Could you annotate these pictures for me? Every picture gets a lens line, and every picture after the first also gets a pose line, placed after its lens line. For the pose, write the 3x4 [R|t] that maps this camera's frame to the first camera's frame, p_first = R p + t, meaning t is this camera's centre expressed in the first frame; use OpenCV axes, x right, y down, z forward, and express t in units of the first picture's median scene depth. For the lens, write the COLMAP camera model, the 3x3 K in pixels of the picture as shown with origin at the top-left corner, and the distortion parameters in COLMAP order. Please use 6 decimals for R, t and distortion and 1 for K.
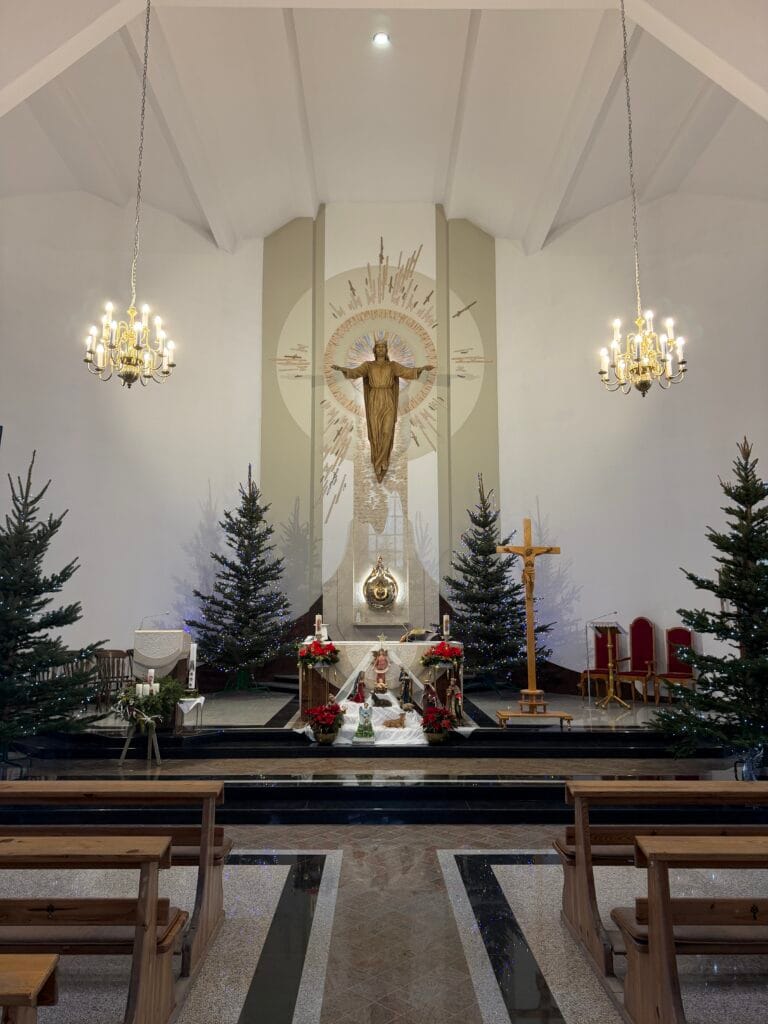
lens RADIAL K [[710.3, 0, 379.6], [0, 710.3, 512.0], [0, 0, 1]] dist [0.158708, -0.224757]
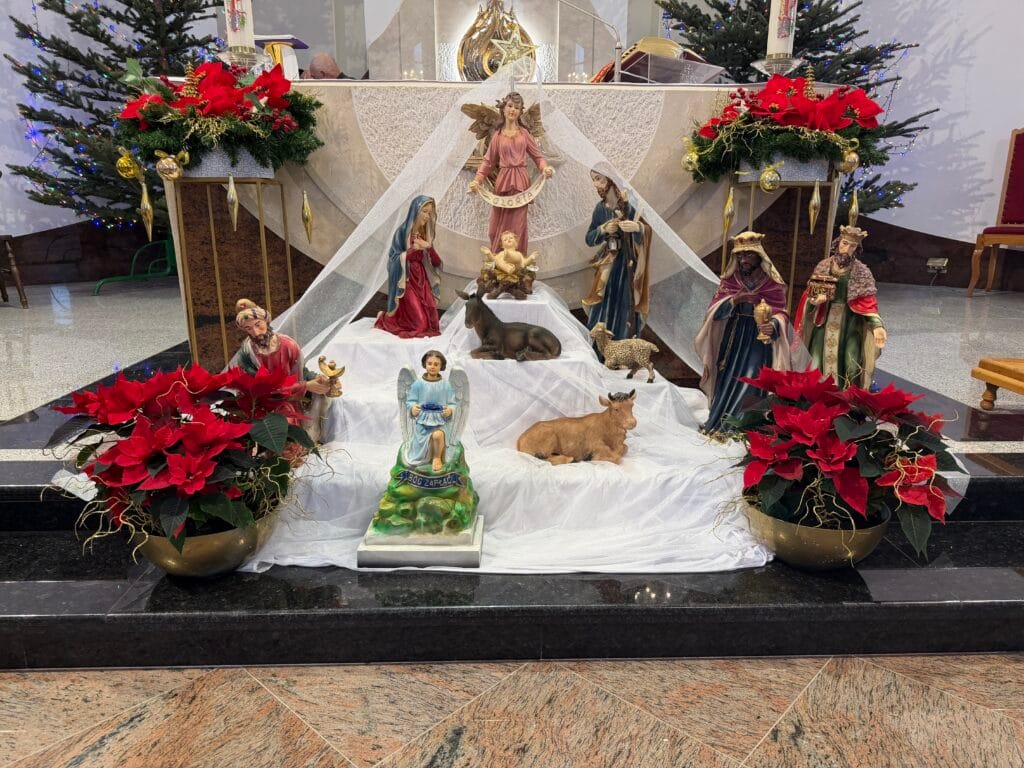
lens RADIAL K [[711.1, 0, 511.5], [0, 711.1, 385.7], [0, 0, 1]] dist [0.136678, -0.230050]
pose [[0.999622, -0.002242, 0.027399, -0.002270], [-0.008503, 0.922583, 0.385706, 0.119896], [-0.026142, -0.385793, 0.922215, 0.486828]]
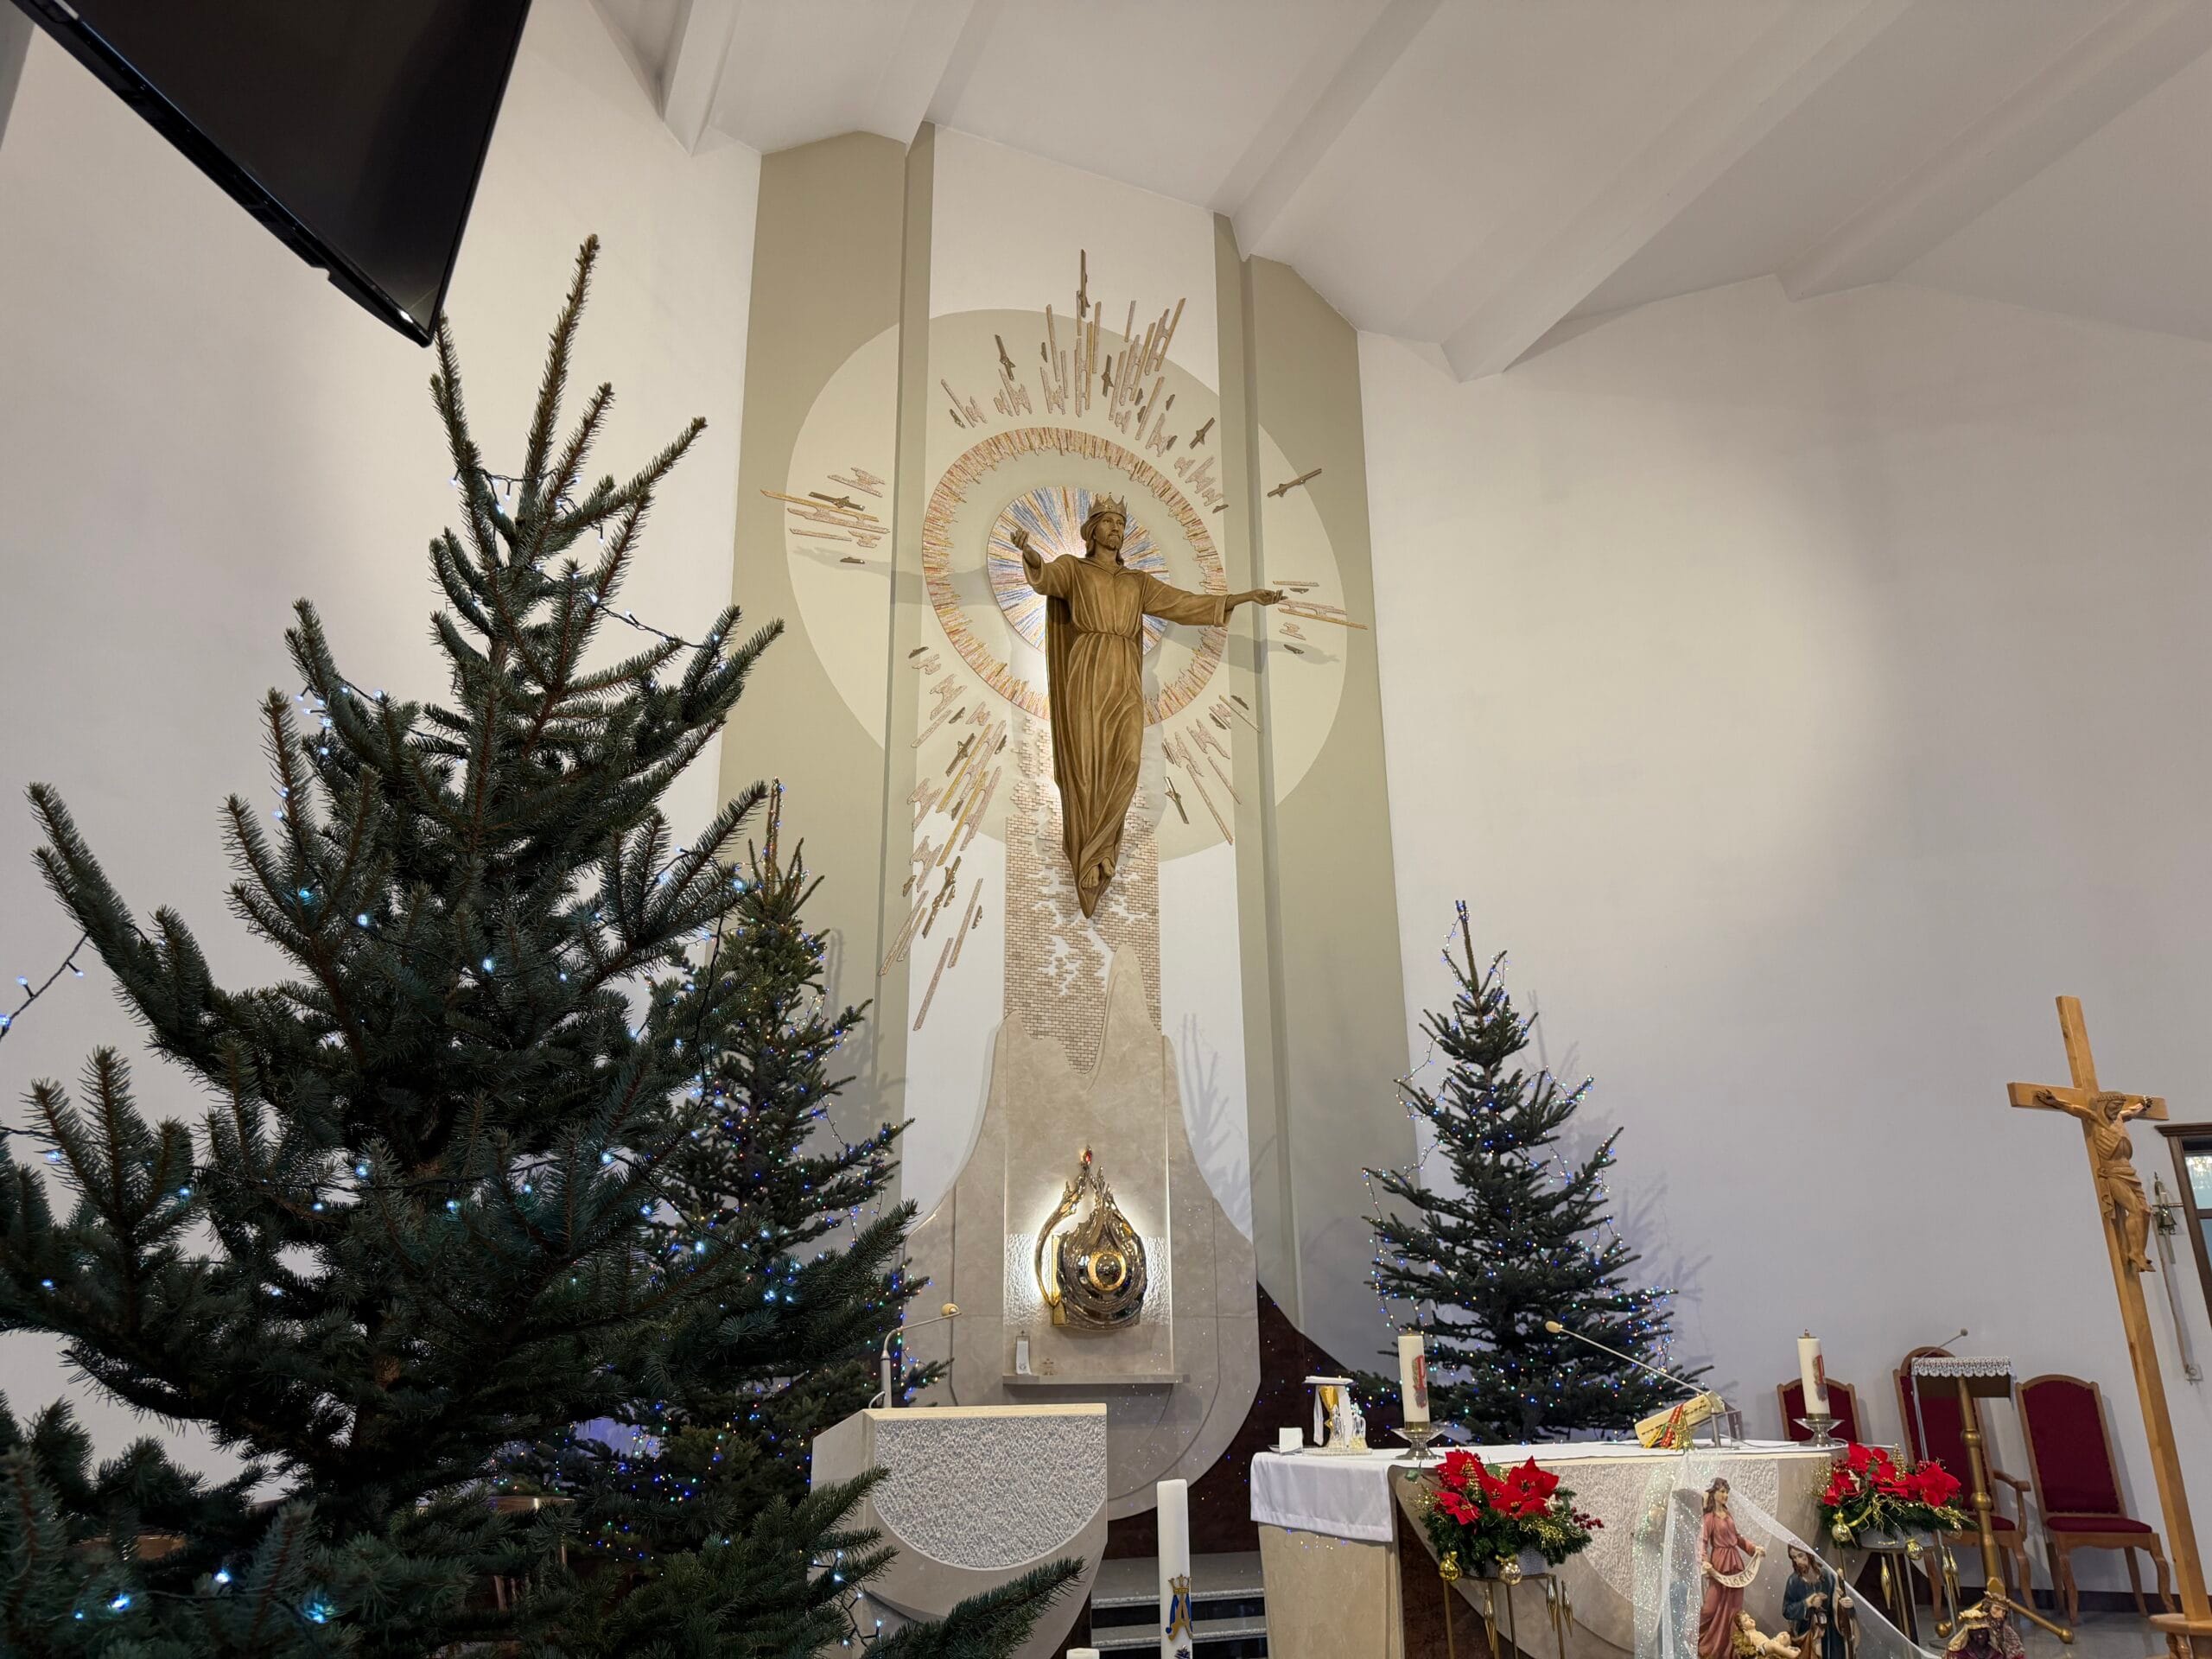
lens RADIAL K [[1536.0, 0, 1104.9], [0, 1536.0, 833.2], [0, 0, 1]] dist [0.136678, -0.230050]
pose [[0.914286, 0.125175, 0.385243, -0.266206], [-0.052326, 0.979584, -0.194106, 0.057529], [-0.401675, 0.157310, 0.902170, 0.362017]]
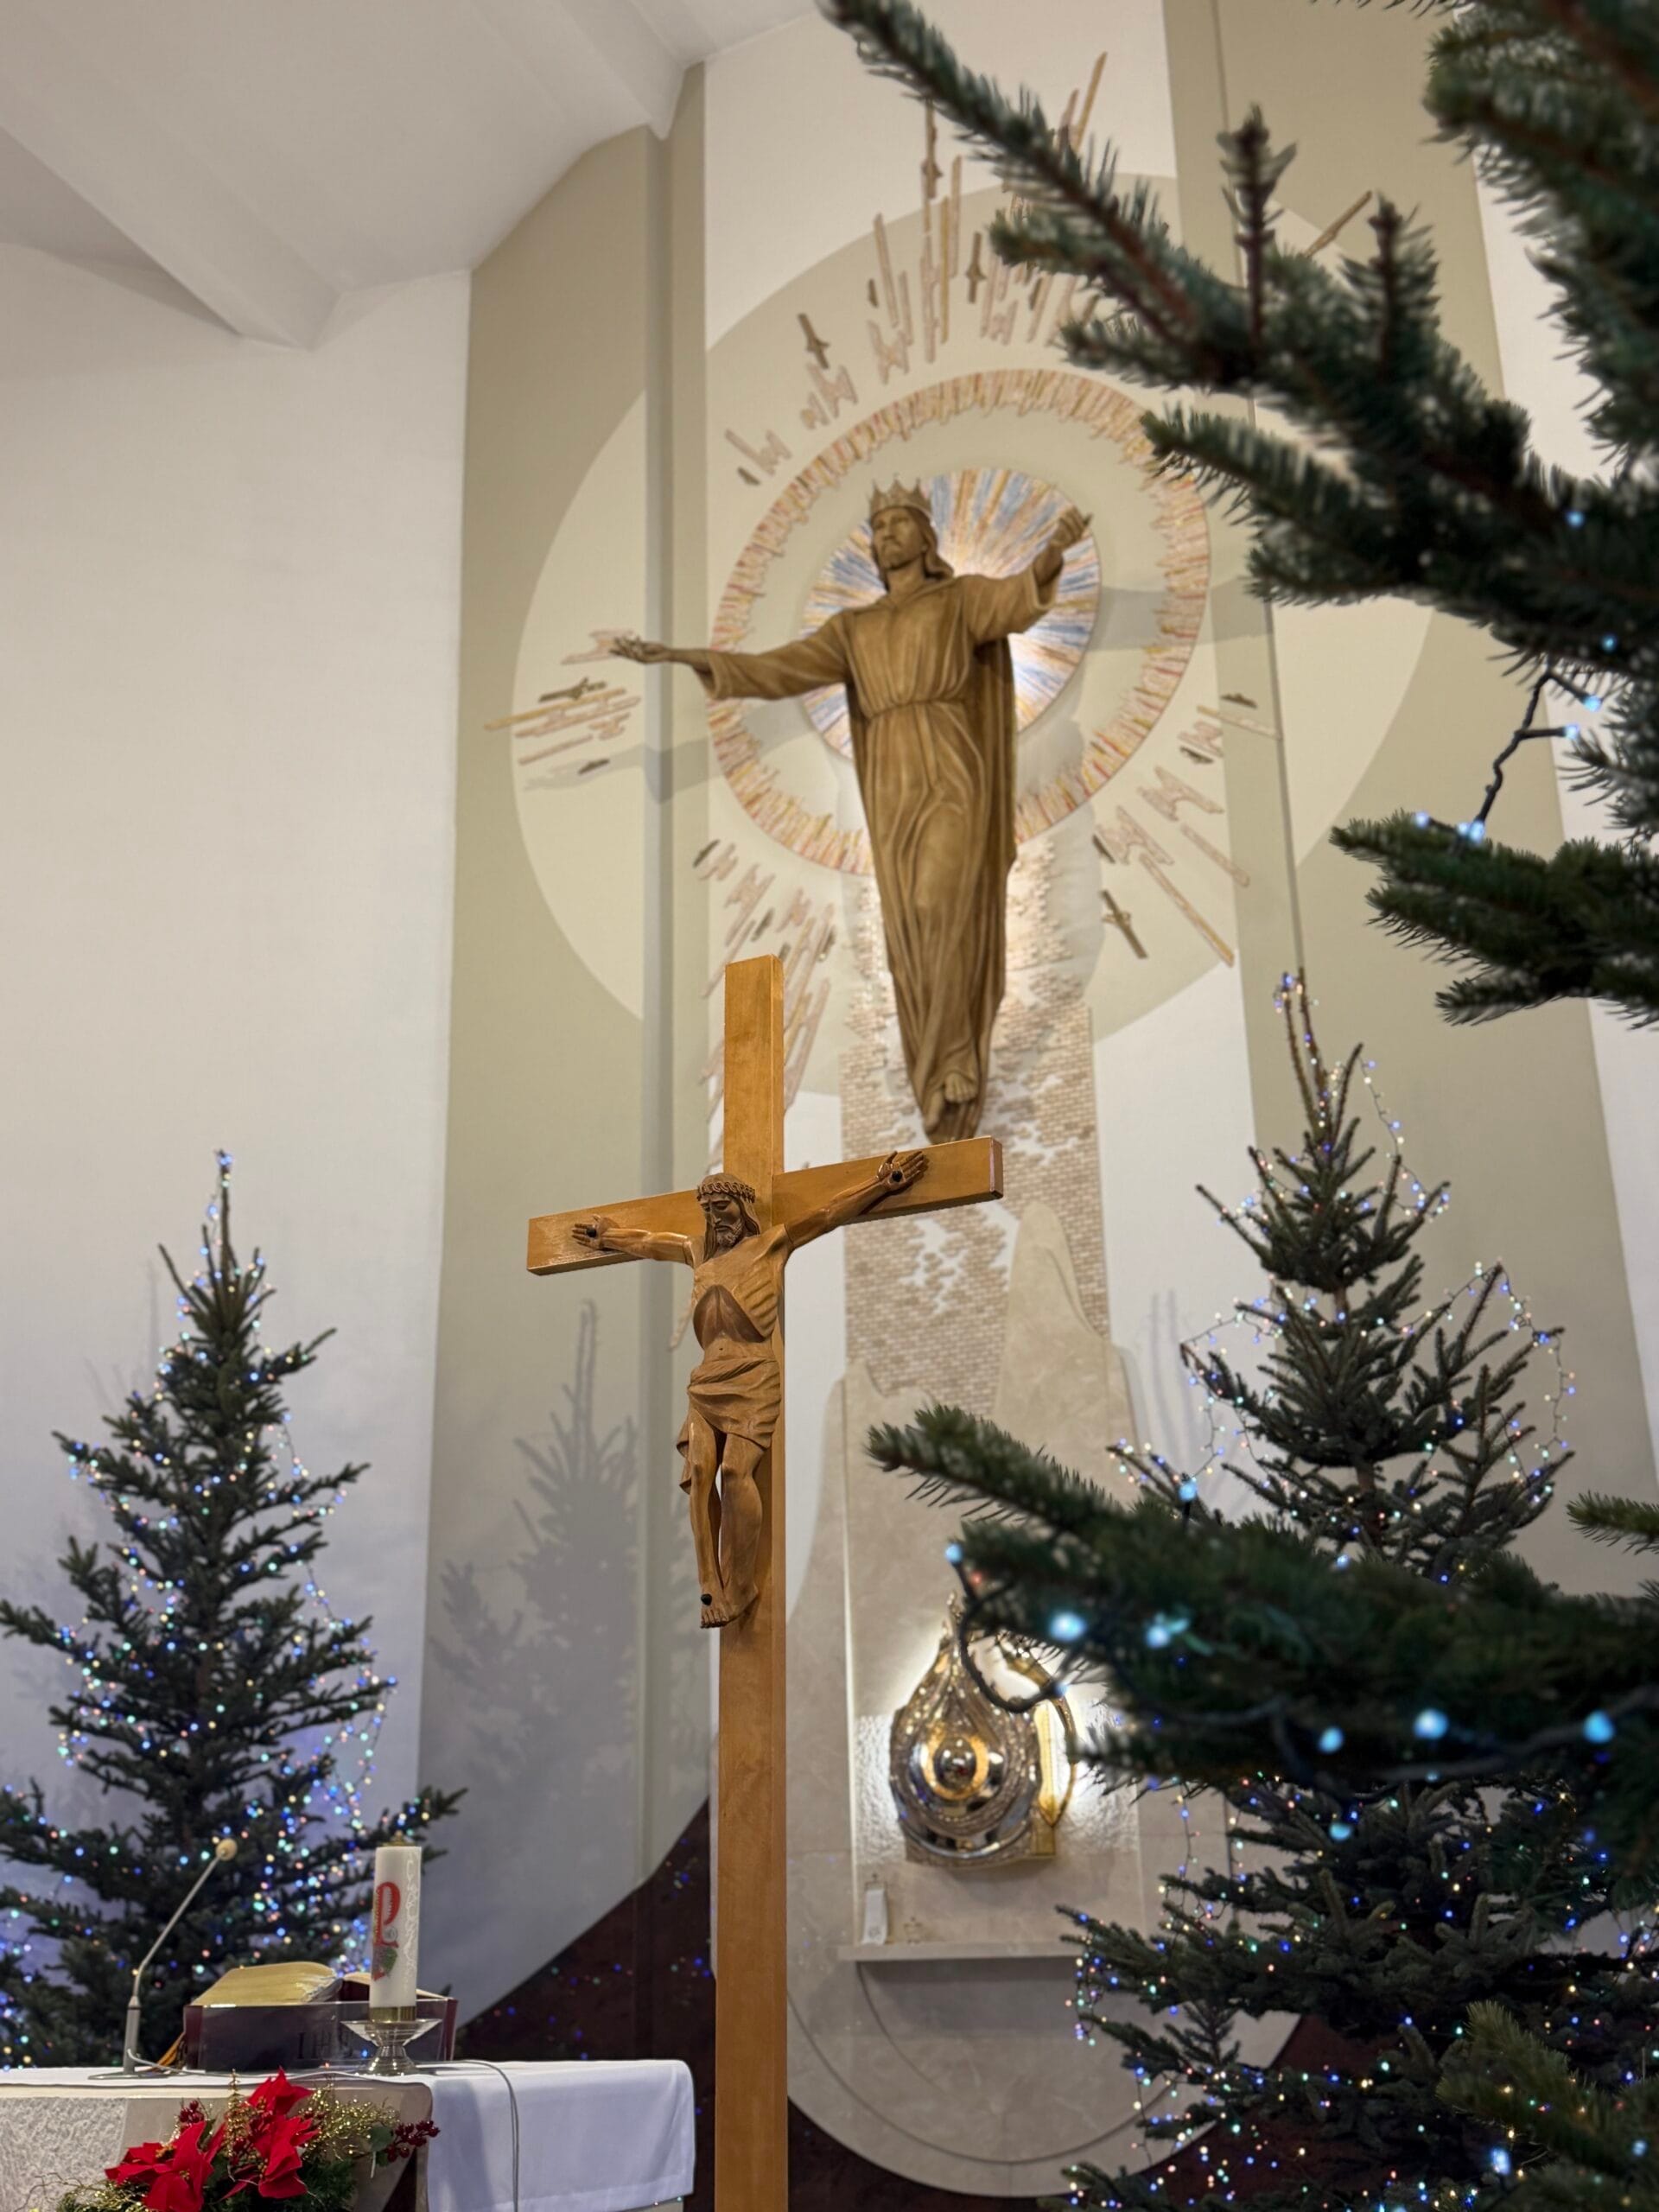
lens RADIAL K [[2343.8, 0, 837.0], [0, 2343.8, 1110.8], [0, 0, 1]] dist [0.161556, -0.303729]
pose [[0.888526, -0.175468, -0.423950, 0.244879], [0.088946, 0.972329, -0.216019, 0.076962], [0.450123, 0.154230, 0.879547, 0.425002]]
